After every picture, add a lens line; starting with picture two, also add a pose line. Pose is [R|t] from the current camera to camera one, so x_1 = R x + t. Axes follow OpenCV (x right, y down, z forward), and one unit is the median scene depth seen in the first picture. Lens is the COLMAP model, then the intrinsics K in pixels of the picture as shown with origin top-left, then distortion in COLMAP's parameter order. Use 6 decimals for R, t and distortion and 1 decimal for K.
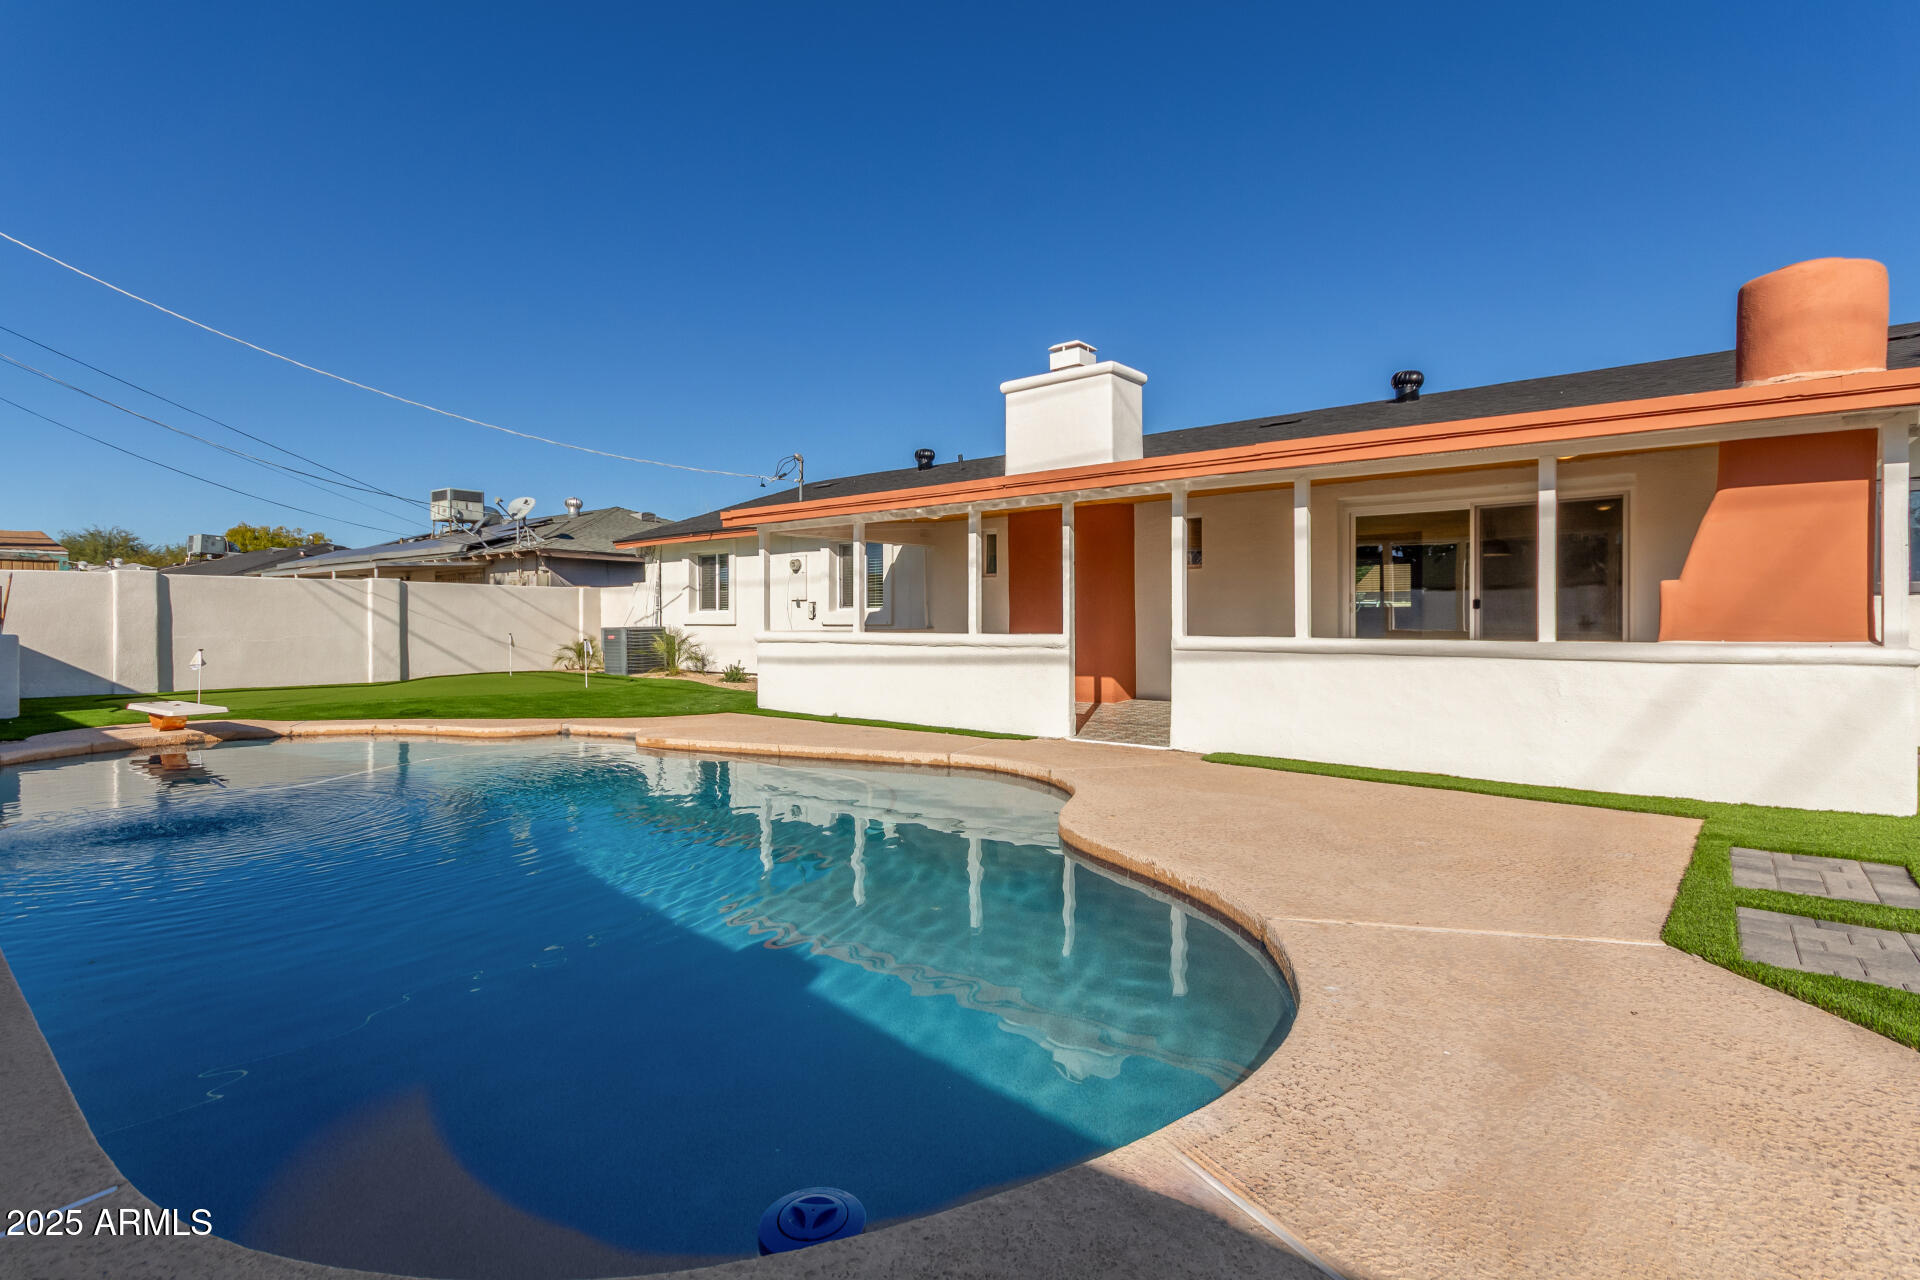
lens RADIAL K [[900.5, 0, 956.7], [0, 900.5, 637.7], [0, 0, 1]] dist [0.008832, 0.000300]
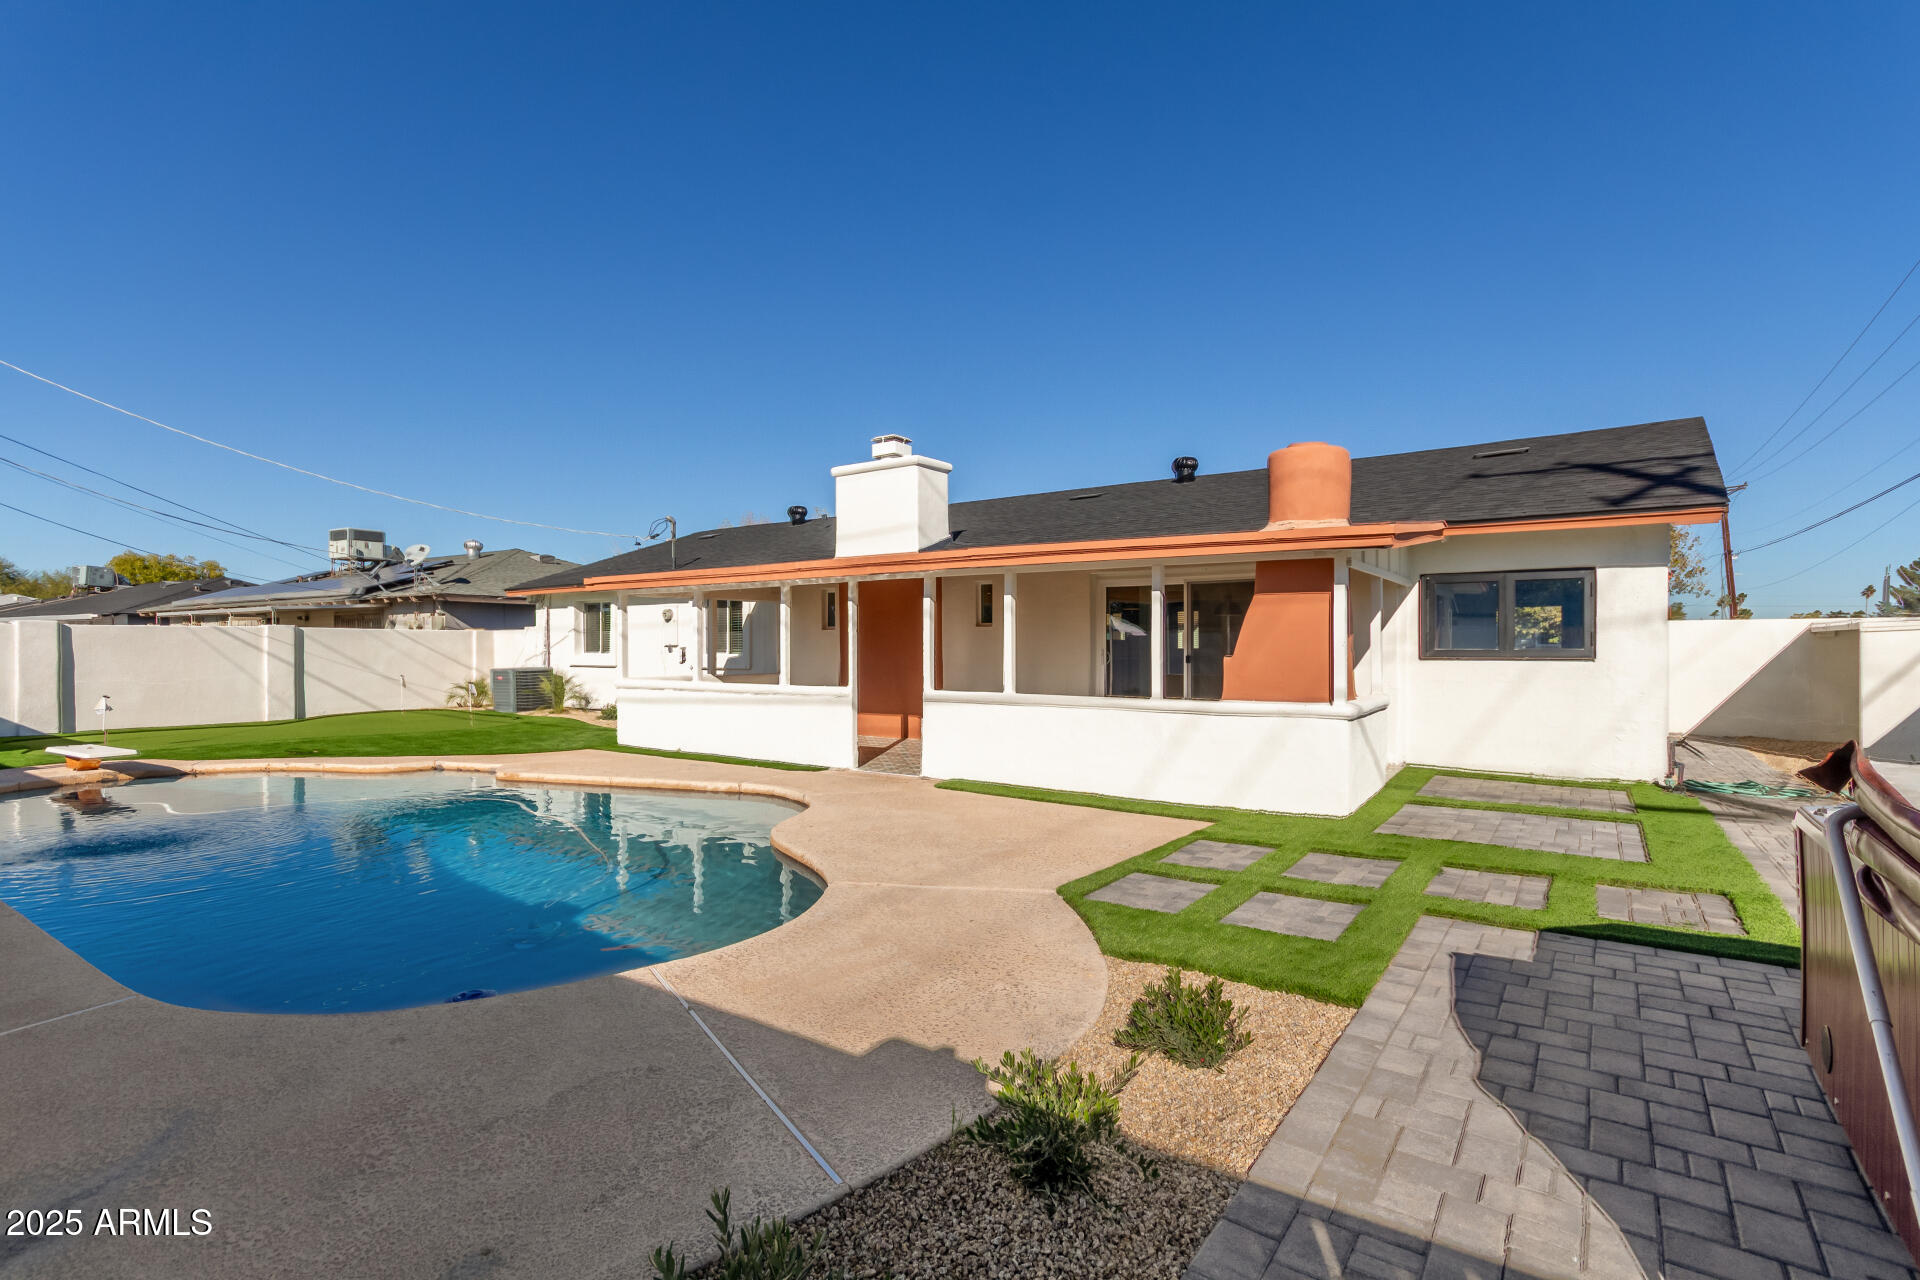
lens RADIAL K [[900.5, 0, 957.9], [0, 900.5, 653.0], [0, 0, 1]] dist [0.008832, 0.000300]
pose [[0.997148, 0.000656, 0.075462, 0.108974], [0.000169, 0.999940, -0.010924, -0.022933], [-0.075465, 0.010906, 0.997089, -0.165019]]
